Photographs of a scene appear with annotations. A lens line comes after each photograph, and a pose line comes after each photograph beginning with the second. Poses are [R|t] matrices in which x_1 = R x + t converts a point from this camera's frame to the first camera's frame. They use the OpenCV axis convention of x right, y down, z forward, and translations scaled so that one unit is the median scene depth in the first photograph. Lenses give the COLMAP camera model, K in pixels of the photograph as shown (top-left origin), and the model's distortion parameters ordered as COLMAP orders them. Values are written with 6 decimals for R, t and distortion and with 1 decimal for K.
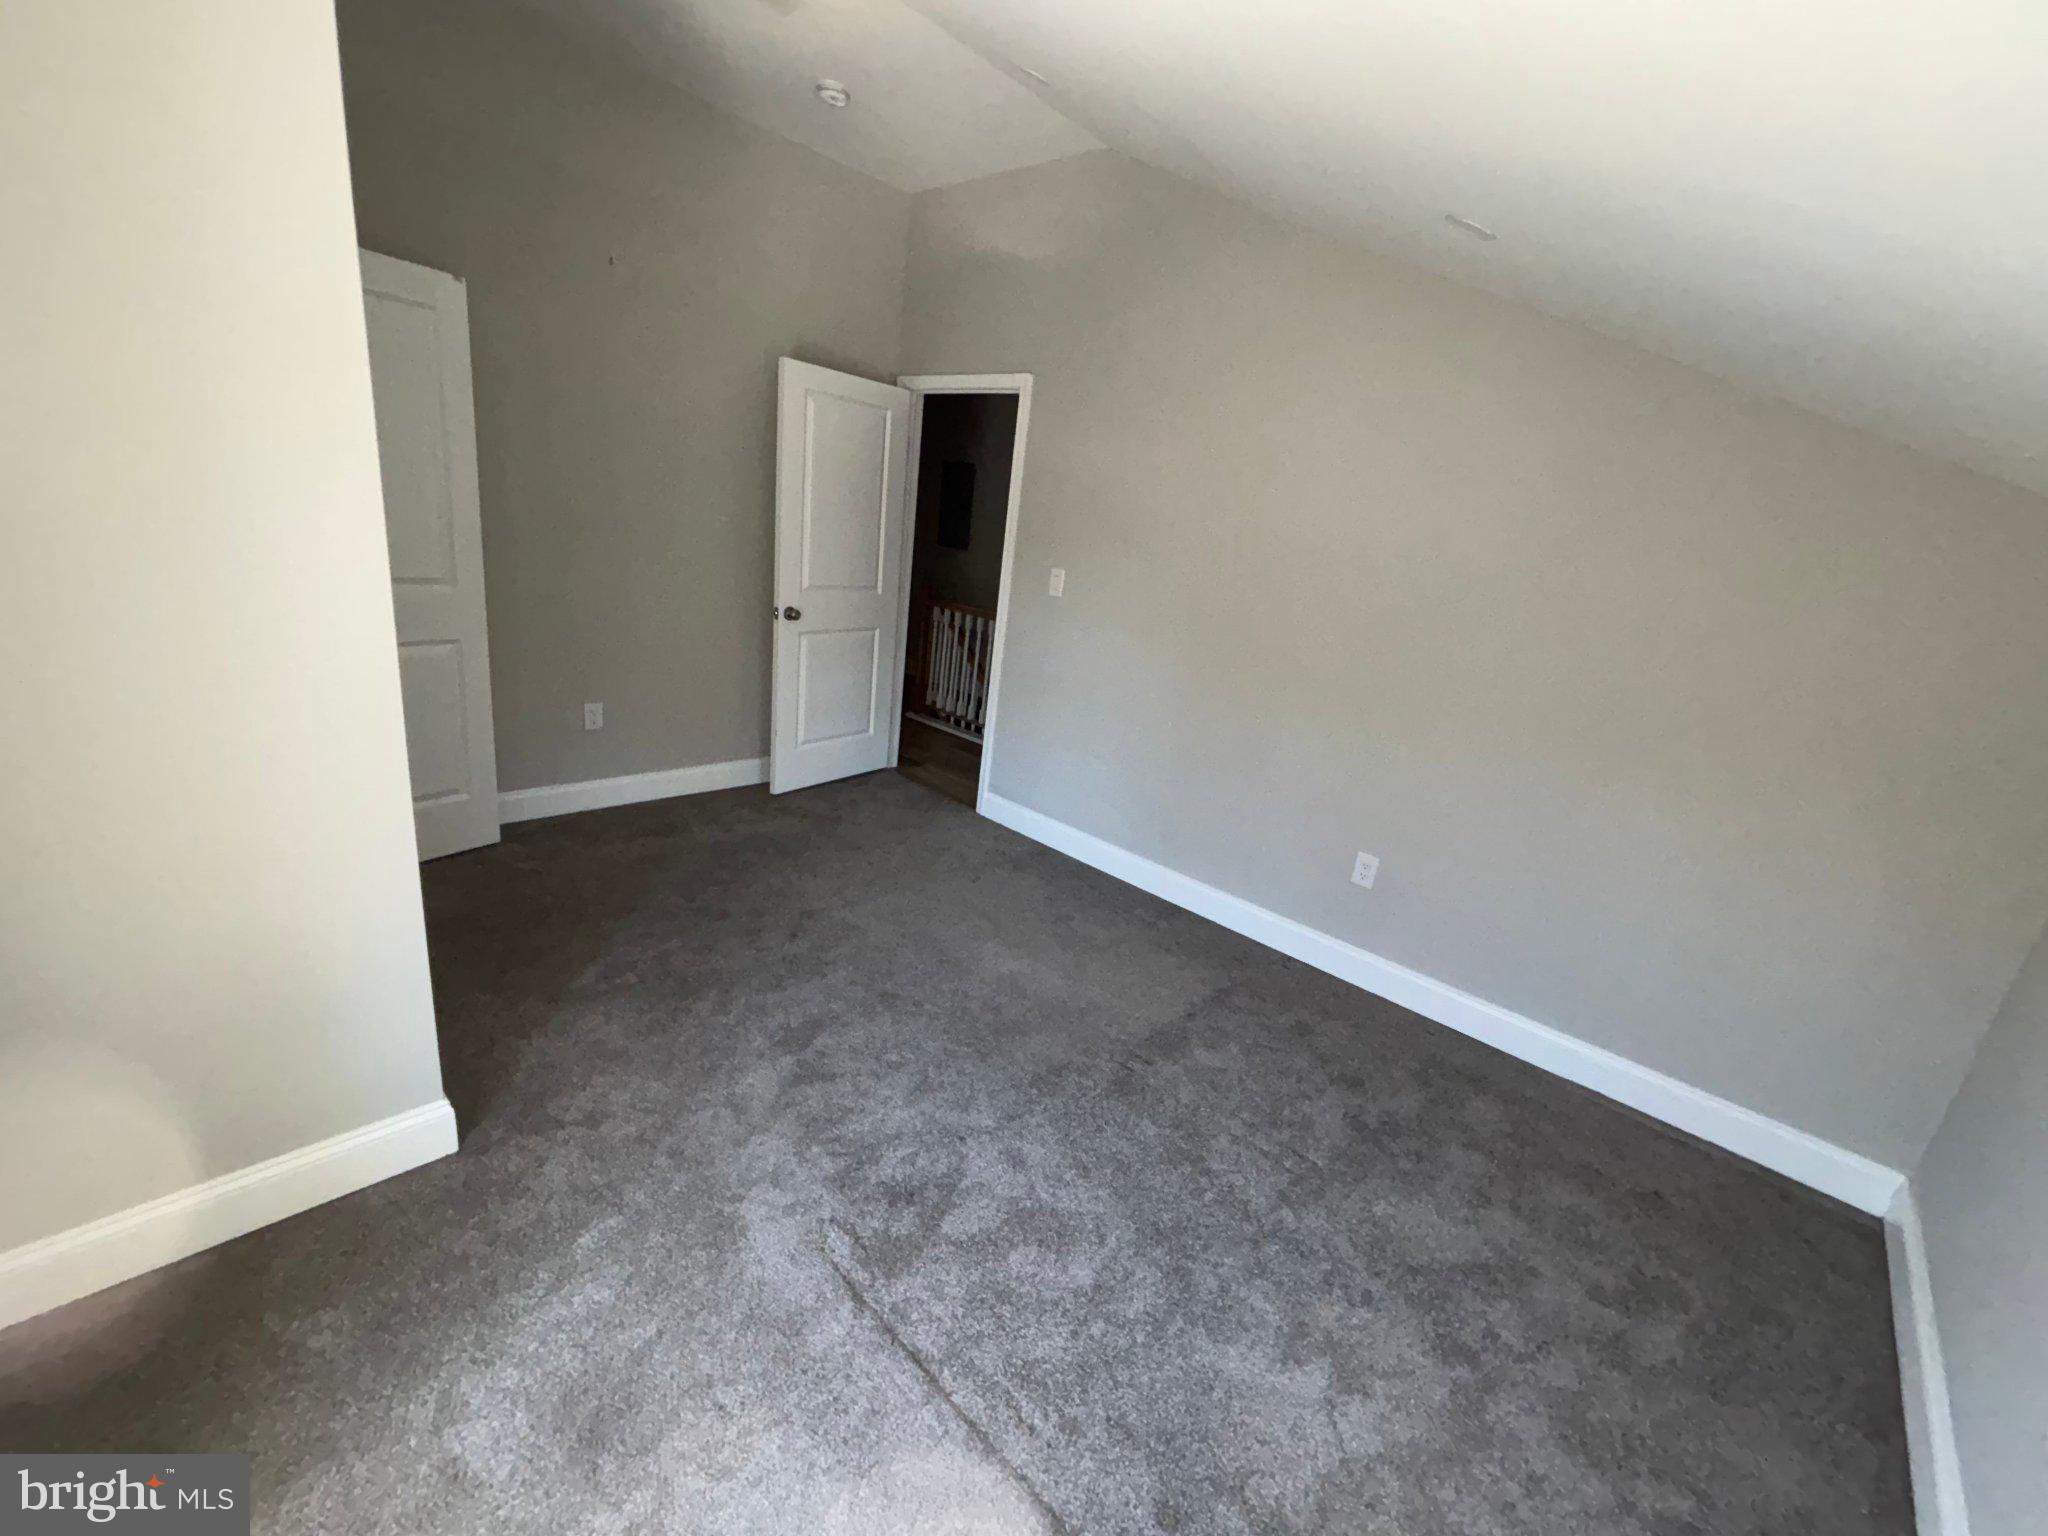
lens RADIAL K [[836.6, 0, 1017.5], [0, 836.6, 763.0], [0, 0, 1]] dist [-0.000574, 0.000038]
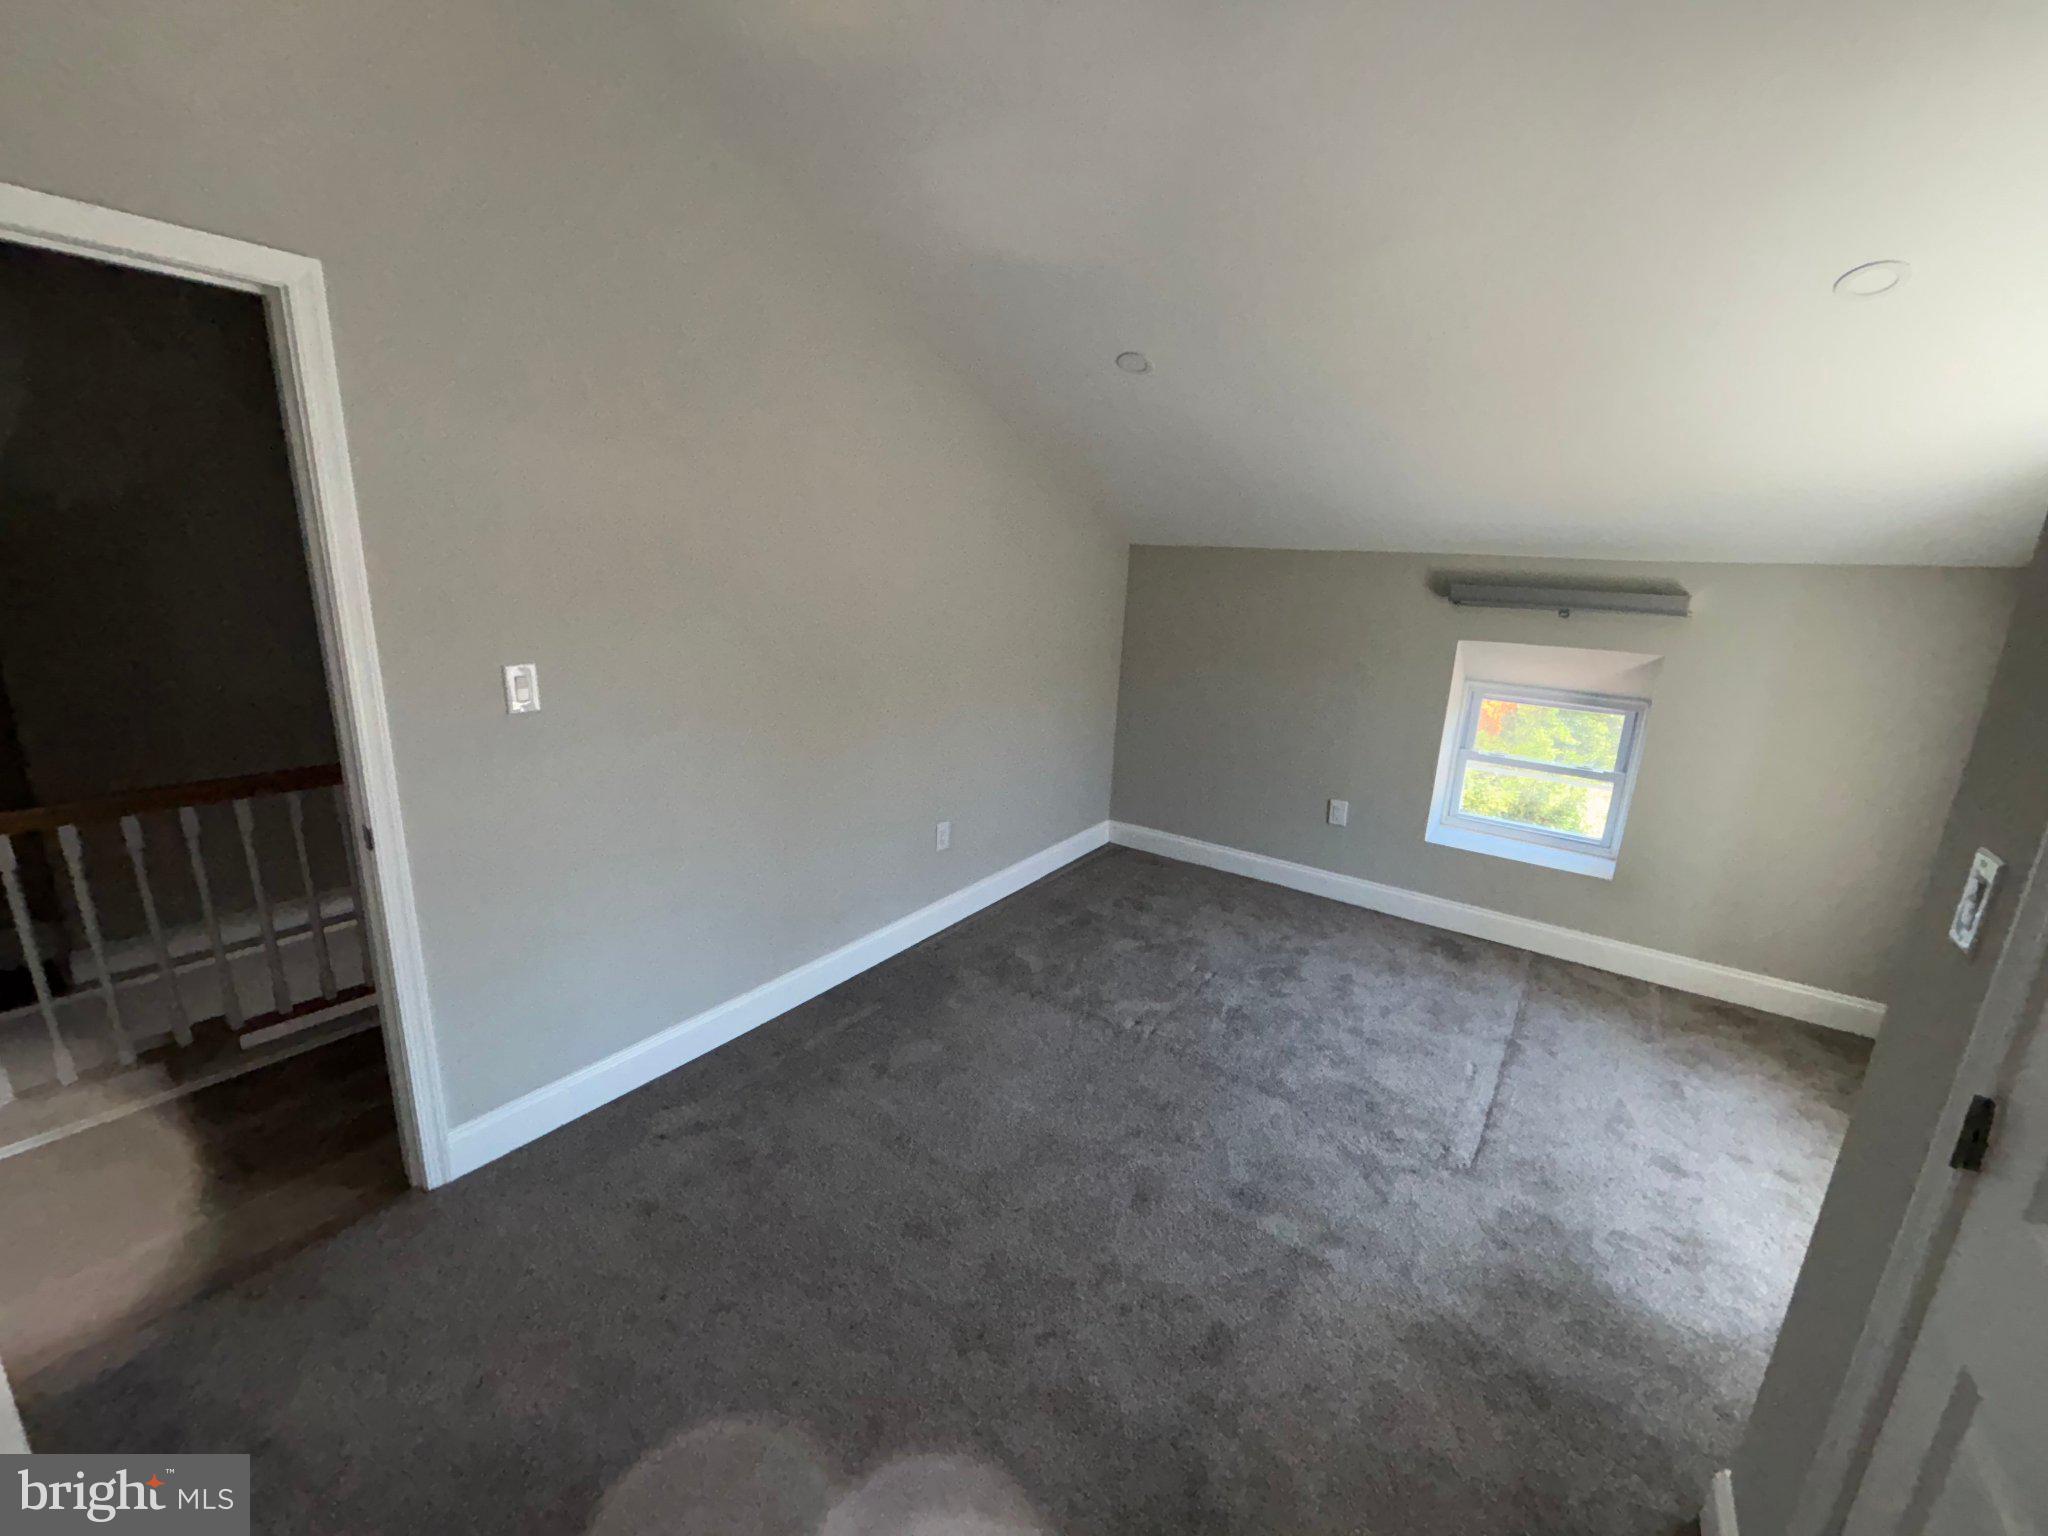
lens RADIAL K [[836.6, 0, 1017.5], [0, 836.6, 763.0], [0, 0, 1]] dist [-0.000574, 0.000038]
pose [[-0.133969, -0.356903, 0.924485, -0.669170], [0.223677, 0.897930, 0.379065, -0.396932], [-0.965412, 0.257569, -0.040464, 0.933431]]
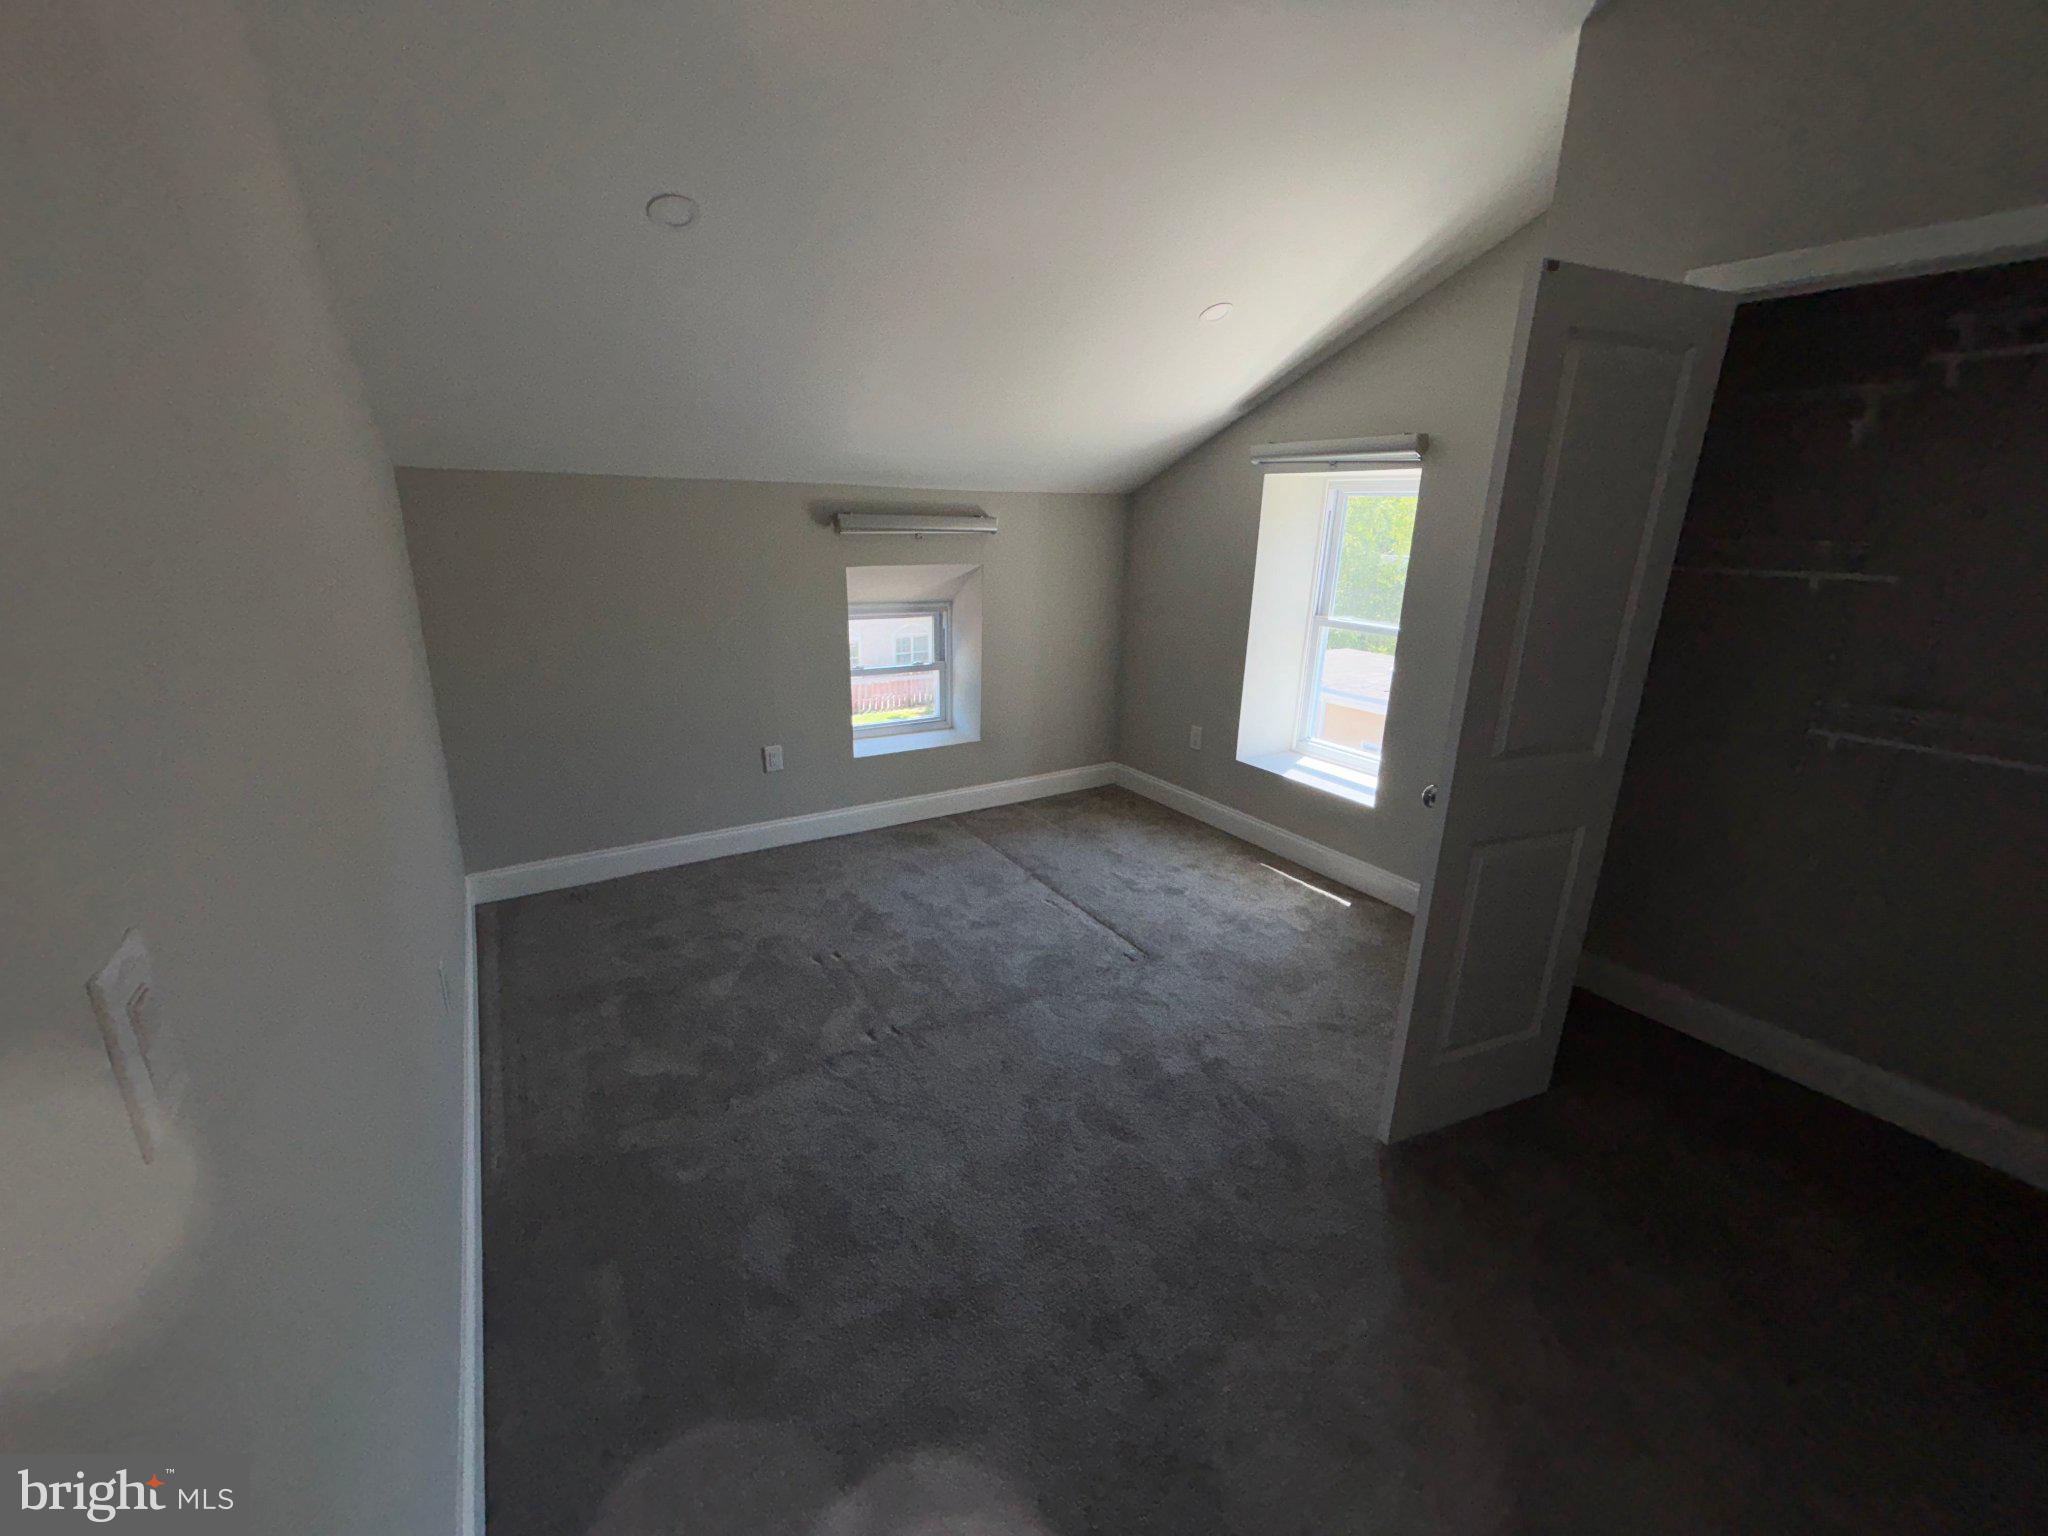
lens RADIAL K [[841.4, 0, 1017.4], [0, 841.4, 757.2], [0, 0, 1]] dist [0.069496, -0.000012]
pose [[-0.959811, -0.200008, 0.196876, -0.139608], [-0.059231, 0.830068, 0.554508, -0.458264], [-0.274326, 0.520562, -0.808555, 1.372016]]
